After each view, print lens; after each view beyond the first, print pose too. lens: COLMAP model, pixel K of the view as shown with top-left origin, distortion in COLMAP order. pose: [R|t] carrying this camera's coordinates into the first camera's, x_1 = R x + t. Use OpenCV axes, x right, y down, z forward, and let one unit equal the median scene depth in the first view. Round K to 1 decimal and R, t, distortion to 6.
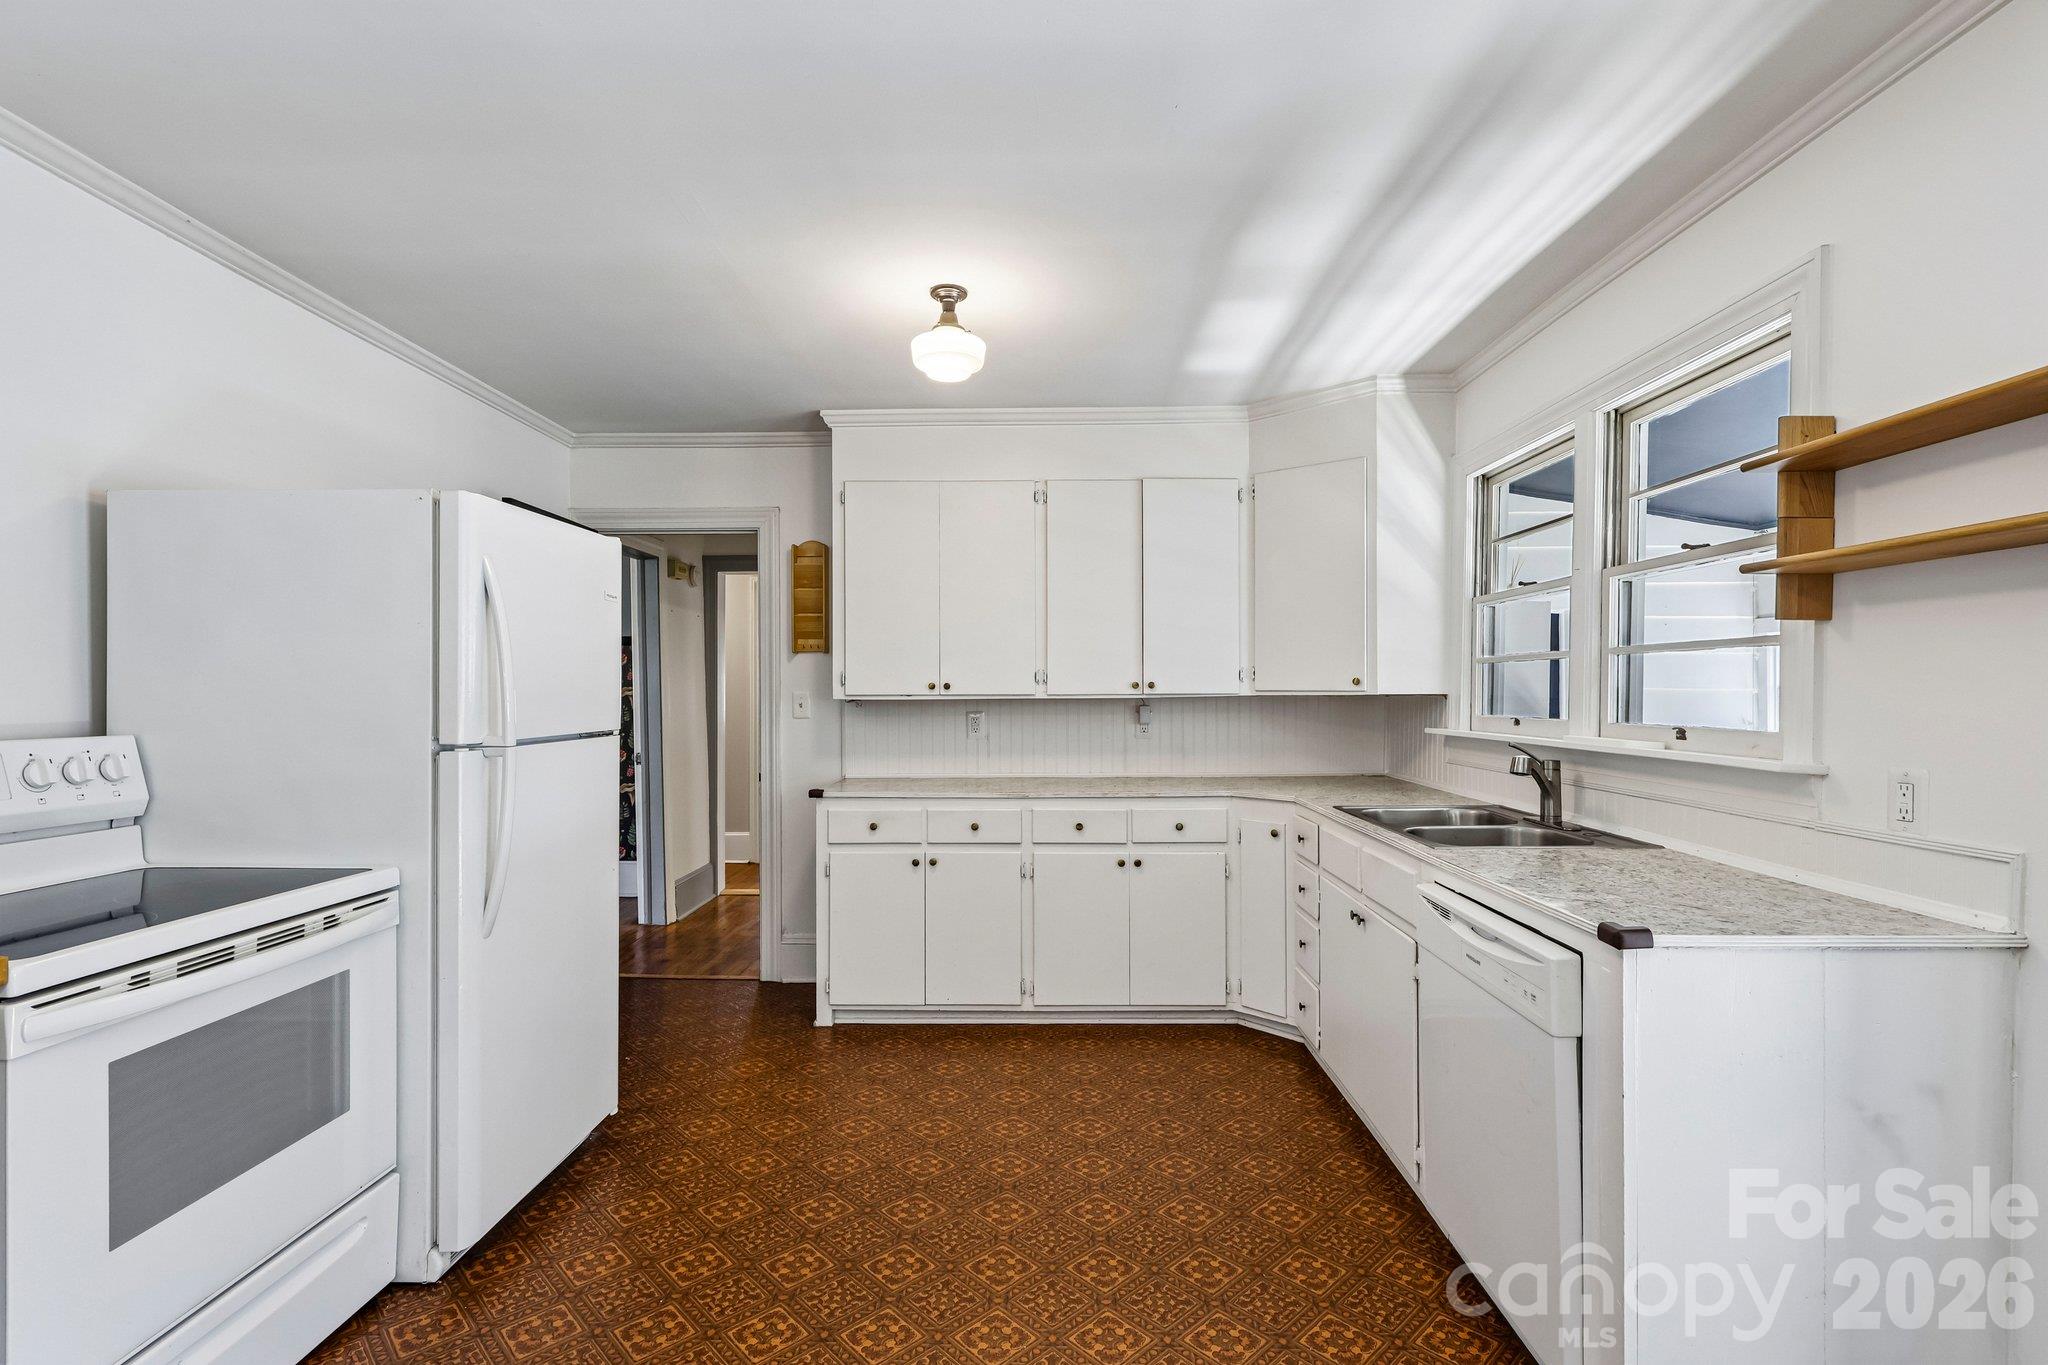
lens RADIAL K [[948.3, 0, 1032.6], [0, 948.3, 687.1], [0, 0, 1]] dist [-0.000956, -0.000485]
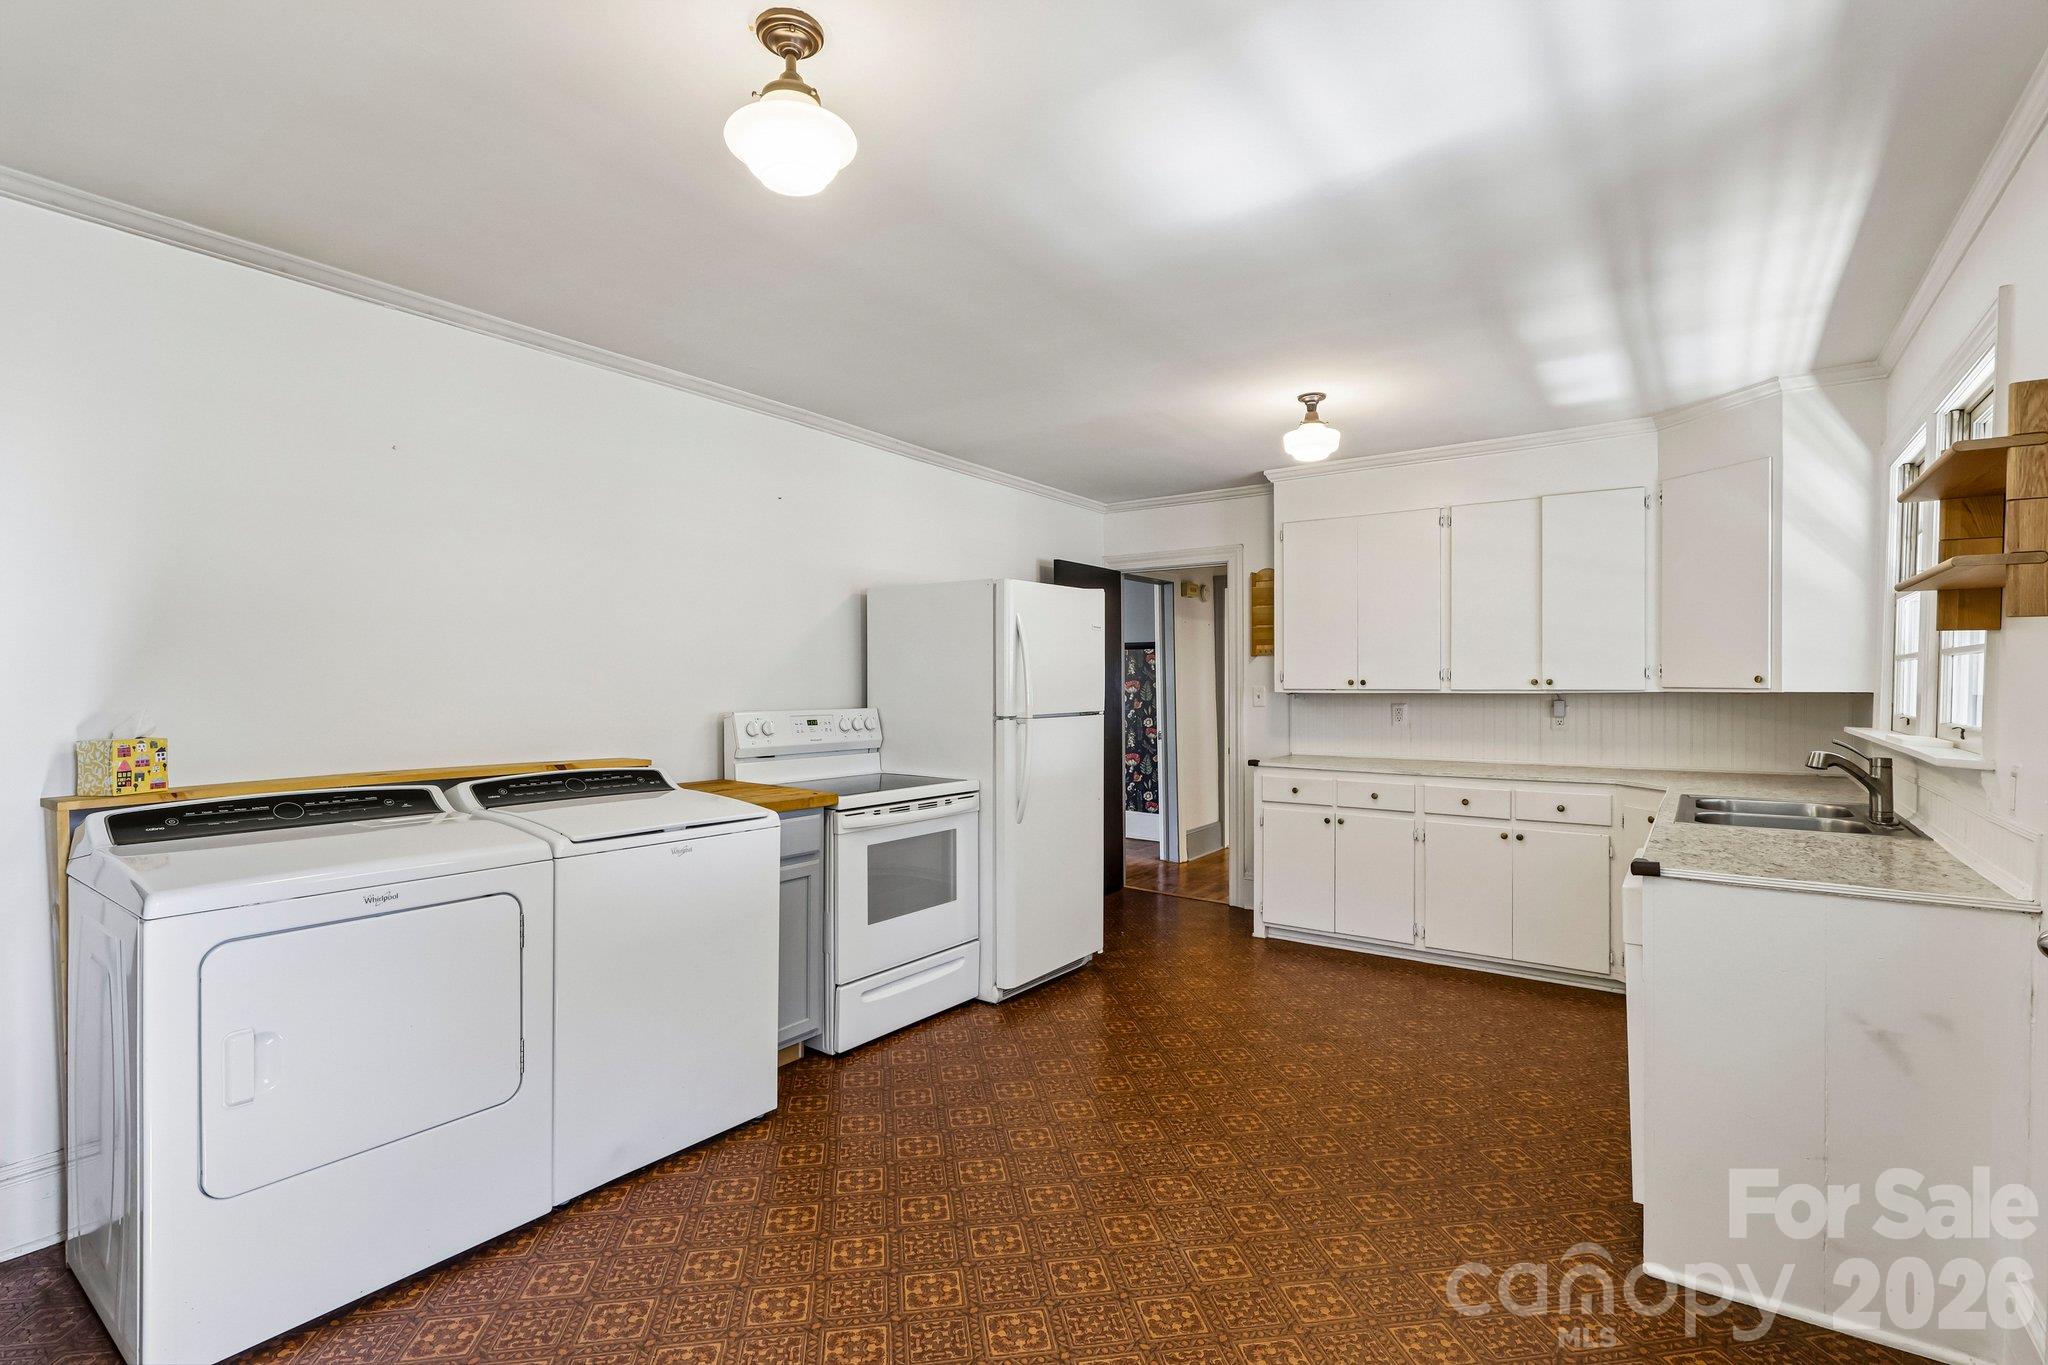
lens RADIAL K [[951.0, 0, 1034.1], [0, 951.0, 688.4], [0, 0, 1]] dist [0.000396, 0.000740]
pose [[0.824051, 0.005838, -0.566485, 0.278146], [0.001158, 0.999927, 0.011989, -0.009089], [0.566514, -0.010535, 0.823985, -0.281028]]
